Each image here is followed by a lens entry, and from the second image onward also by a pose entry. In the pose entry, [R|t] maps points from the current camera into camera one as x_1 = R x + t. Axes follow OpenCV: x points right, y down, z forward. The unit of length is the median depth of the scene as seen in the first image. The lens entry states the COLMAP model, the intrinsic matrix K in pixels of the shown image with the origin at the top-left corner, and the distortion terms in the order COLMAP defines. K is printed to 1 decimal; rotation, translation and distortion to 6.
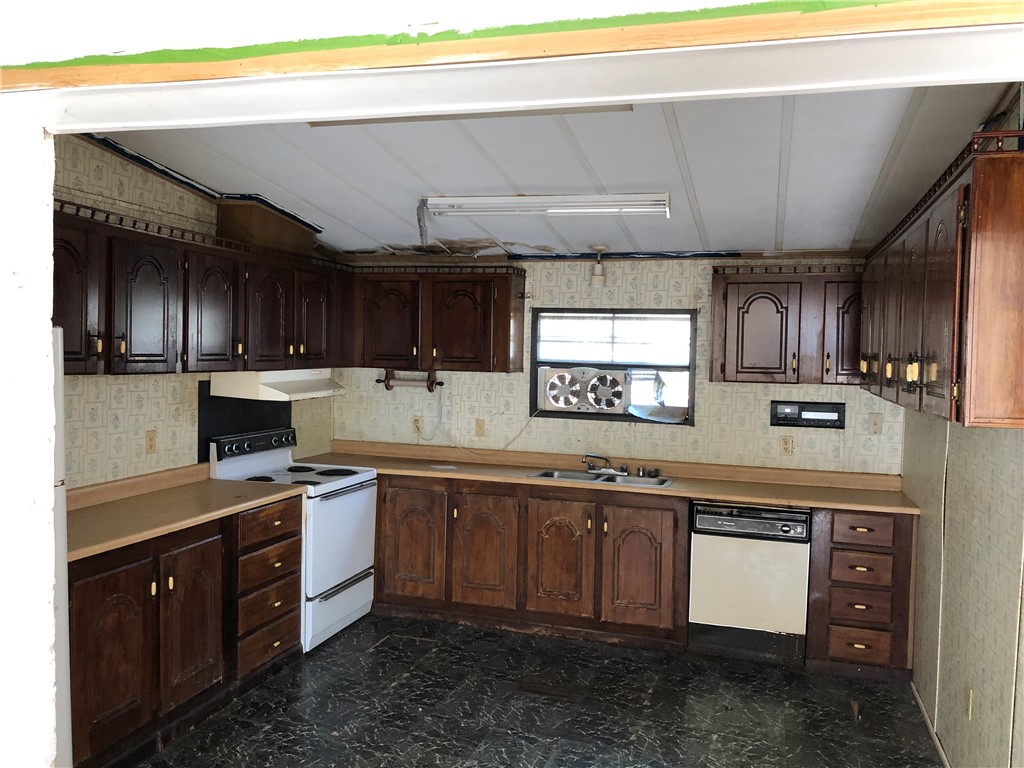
lens RADIAL K [[835.5, 0, 513.0], [0, 835.5, 383.2], [0, 0, 1]] dist [0.026316, -0.024495]
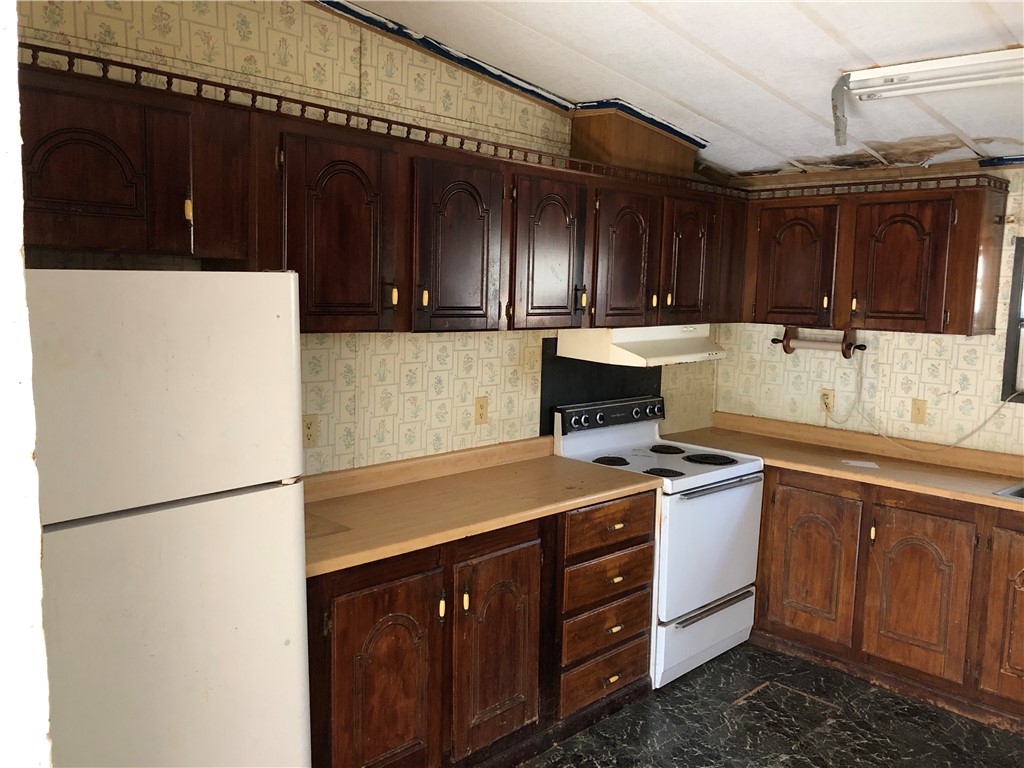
lens RADIAL K [[835.5, 0, 517.6], [0, 835.5, 384.6], [0, 0, 1]] dist [0.026316, -0.024495]
pose [[0.881699, 0.053836, -0.468731, -0.008348], [-0.023183, 0.997212, 0.070927, -0.014286], [0.471242, -0.051669, 0.880489, 0.254845]]
